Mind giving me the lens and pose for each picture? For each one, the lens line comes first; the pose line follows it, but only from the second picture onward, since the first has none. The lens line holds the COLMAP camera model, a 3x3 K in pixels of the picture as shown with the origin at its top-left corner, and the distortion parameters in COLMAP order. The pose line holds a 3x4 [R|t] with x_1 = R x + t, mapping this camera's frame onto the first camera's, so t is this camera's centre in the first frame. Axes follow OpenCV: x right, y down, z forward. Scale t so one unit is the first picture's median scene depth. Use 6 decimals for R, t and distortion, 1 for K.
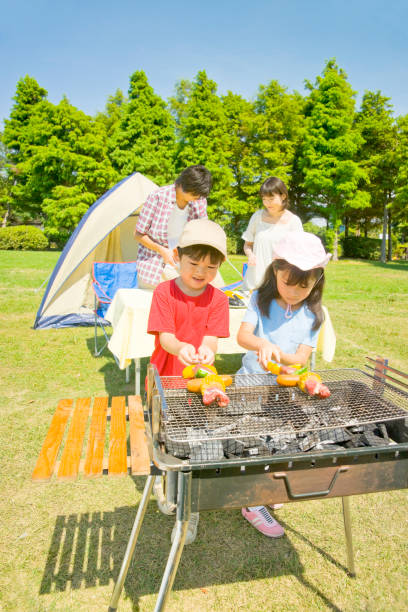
lens RADIAL K [[433.9, 0, 204.0], [0, 433.9, 306.0], [0, 0, 1]] dist [-0.107264, 0.090254]
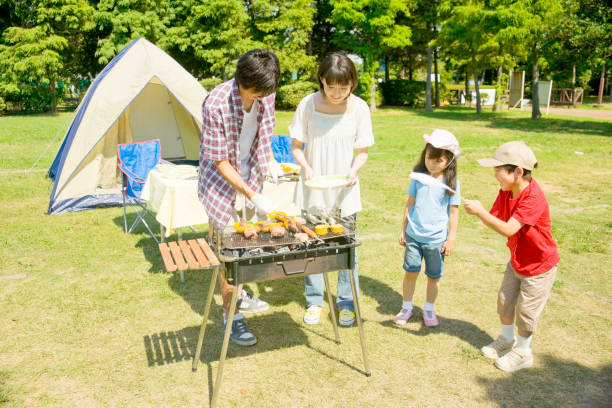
lens RADIAL K [[583.2, 0, 316.7], [0, 583.2, 203.6], [0, 0, 1]] dist [-0.053443, 0.103195]
pose [[0.983387, -0.070839, 0.167126, -0.006762], [0.060852, 0.996084, 0.064146, -0.004993], [-0.171016, -0.052910, 0.983847, -0.112309]]
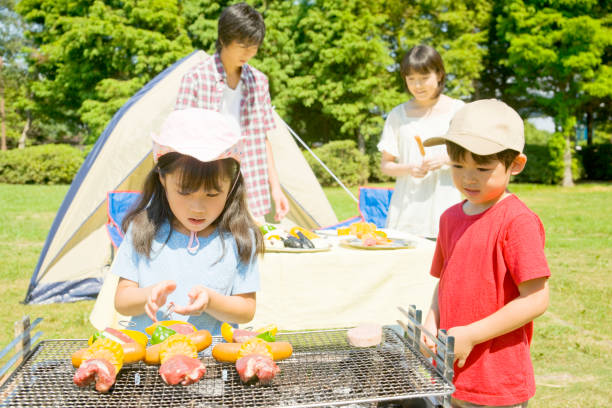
lens RADIAL K [[720.5, 0, 309.7], [0, 720.5, 202.6], [0, 0, 1]] dist [0.005684, 0.063604]
pose [[0.996782, -0.028630, -0.074871, 0.027370], [0.021251, 0.995002, -0.097567, 0.005615], [0.077291, 0.095662, 0.992409, -0.004598]]
